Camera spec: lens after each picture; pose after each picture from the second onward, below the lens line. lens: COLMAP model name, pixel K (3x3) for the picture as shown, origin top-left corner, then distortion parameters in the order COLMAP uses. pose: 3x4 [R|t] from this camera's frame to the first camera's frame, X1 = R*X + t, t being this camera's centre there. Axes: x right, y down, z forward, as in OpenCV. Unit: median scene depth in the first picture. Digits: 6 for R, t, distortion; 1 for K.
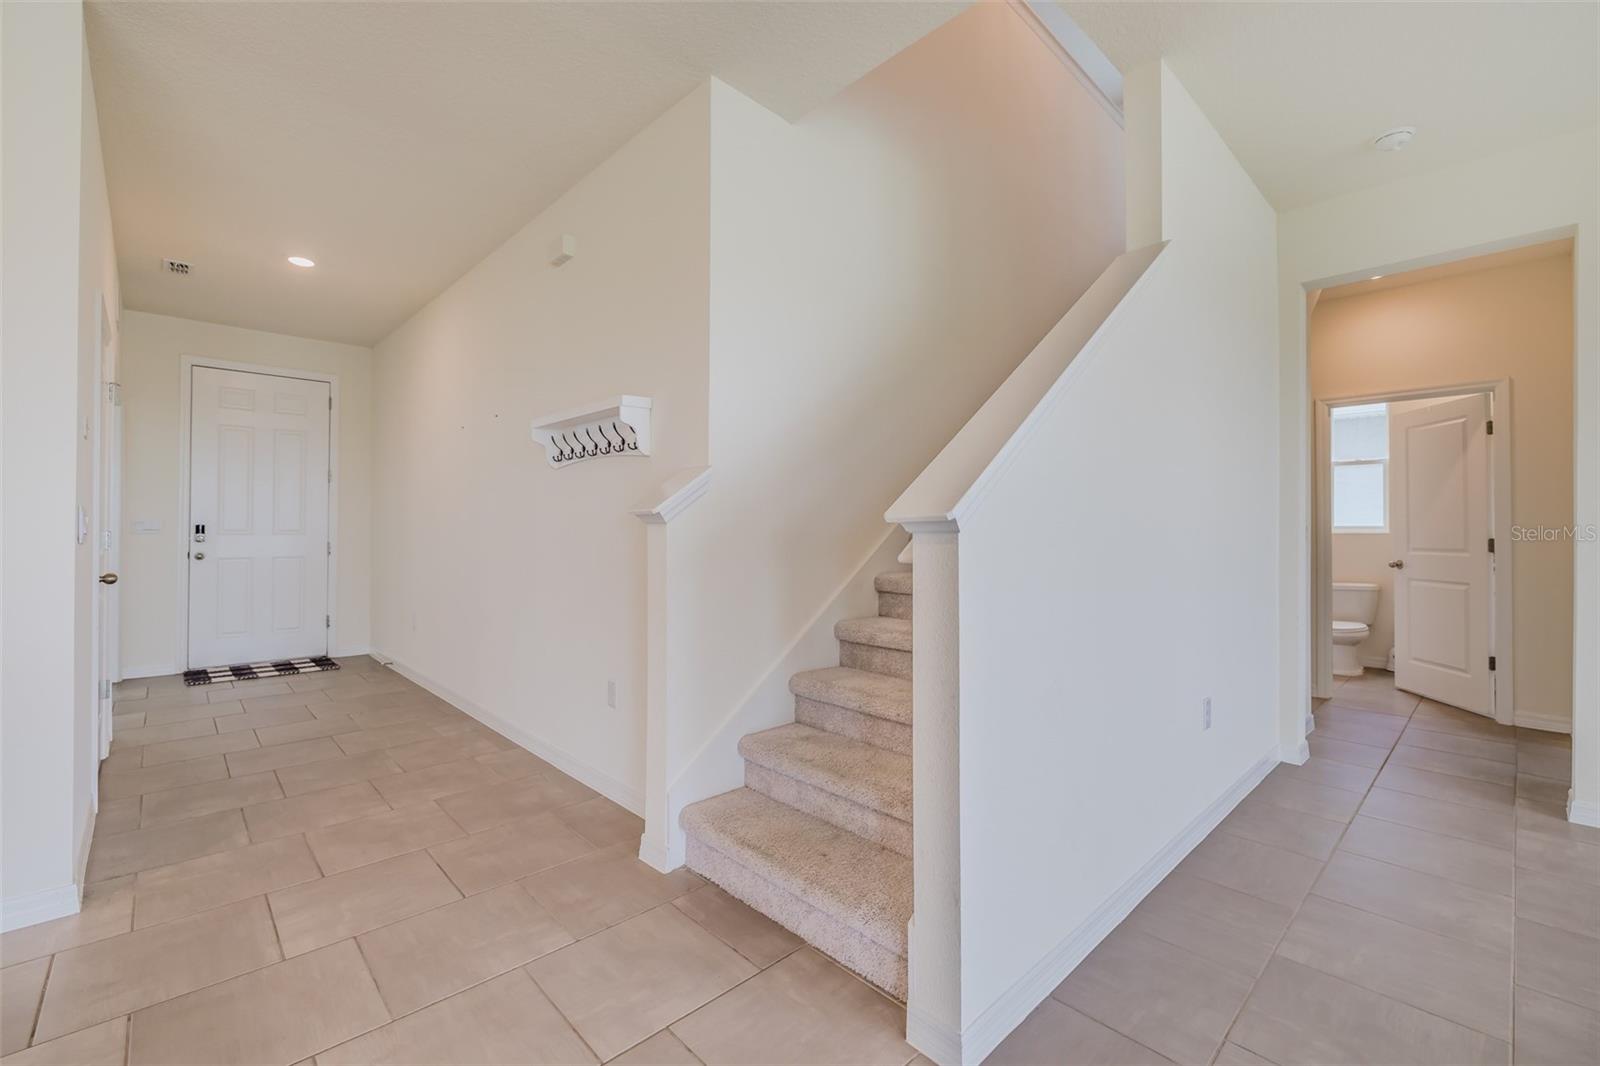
lens RADIAL K [[677.6, 0, 799.6], [0, 677.6, 521.9], [0, 0, 1]] dist [-0.001070, 0.000094]
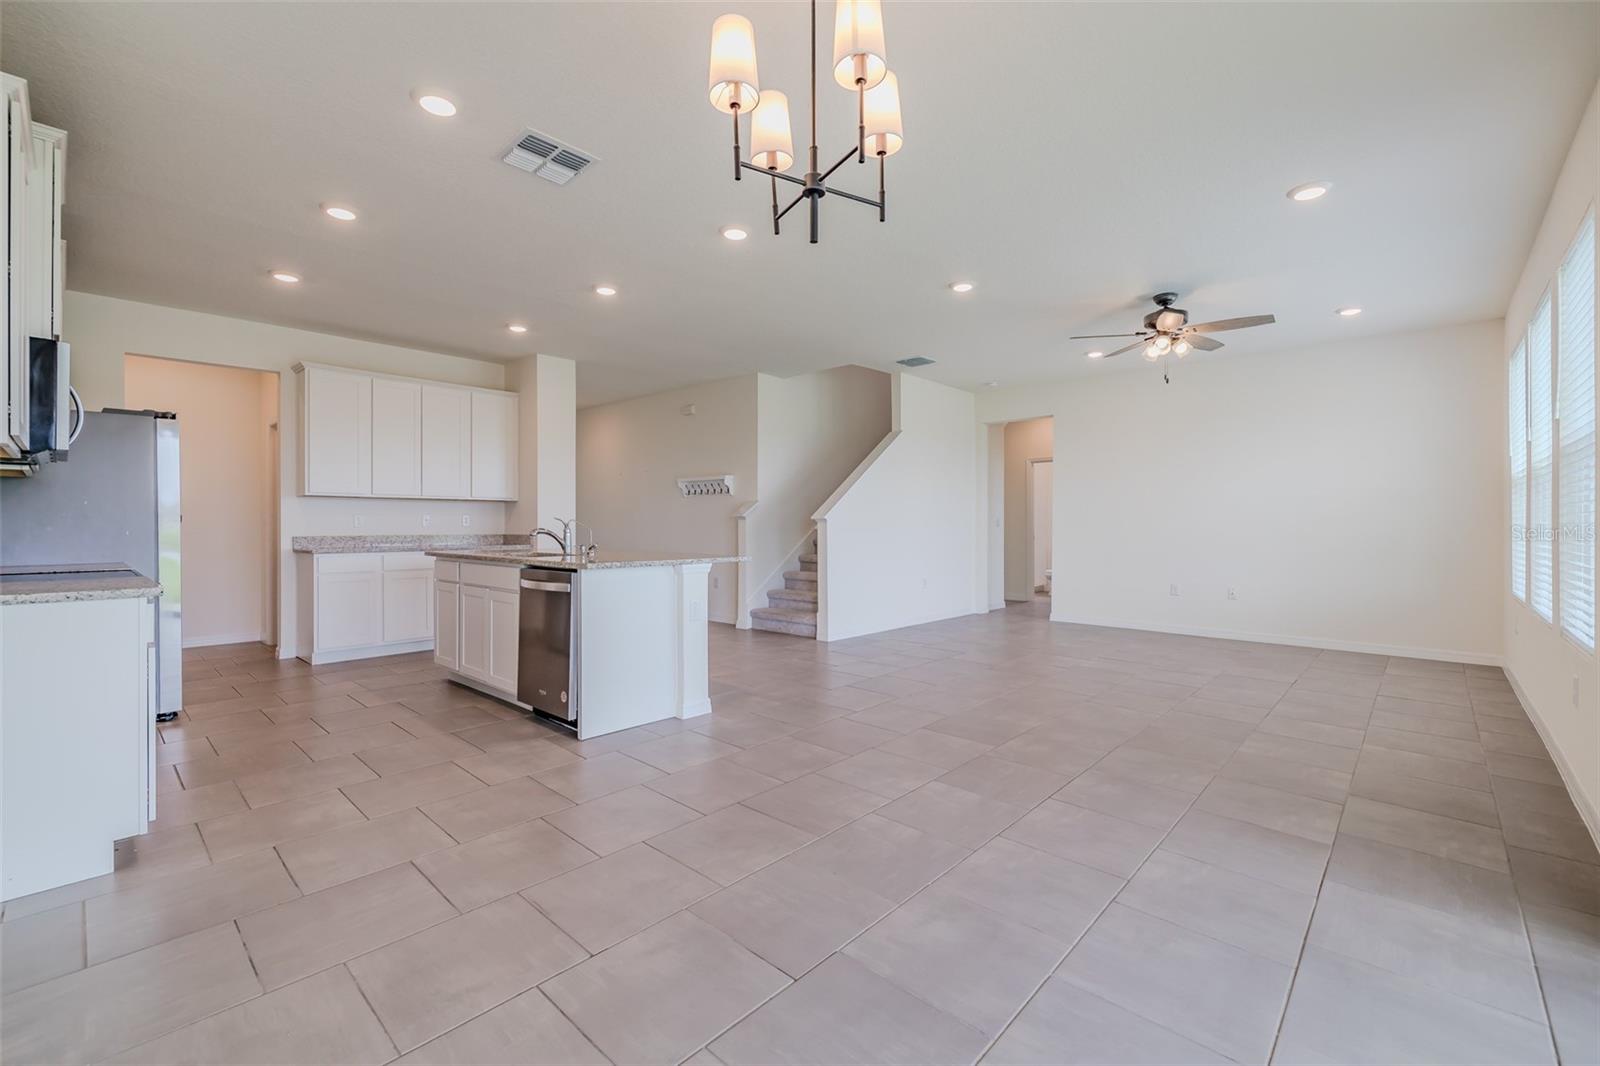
lens RADIAL K [[677.6, 0, 799.6], [0, 677.6, 521.9], [0, 0, 1]] dist [-0.001070, 0.000094]
pose [[0.998143, -0.002342, 0.060875, -0.119723], [0.001941, 0.999976, 0.006646, -0.006125], [-0.060889, -0.006516, 0.998123, -1.879998]]
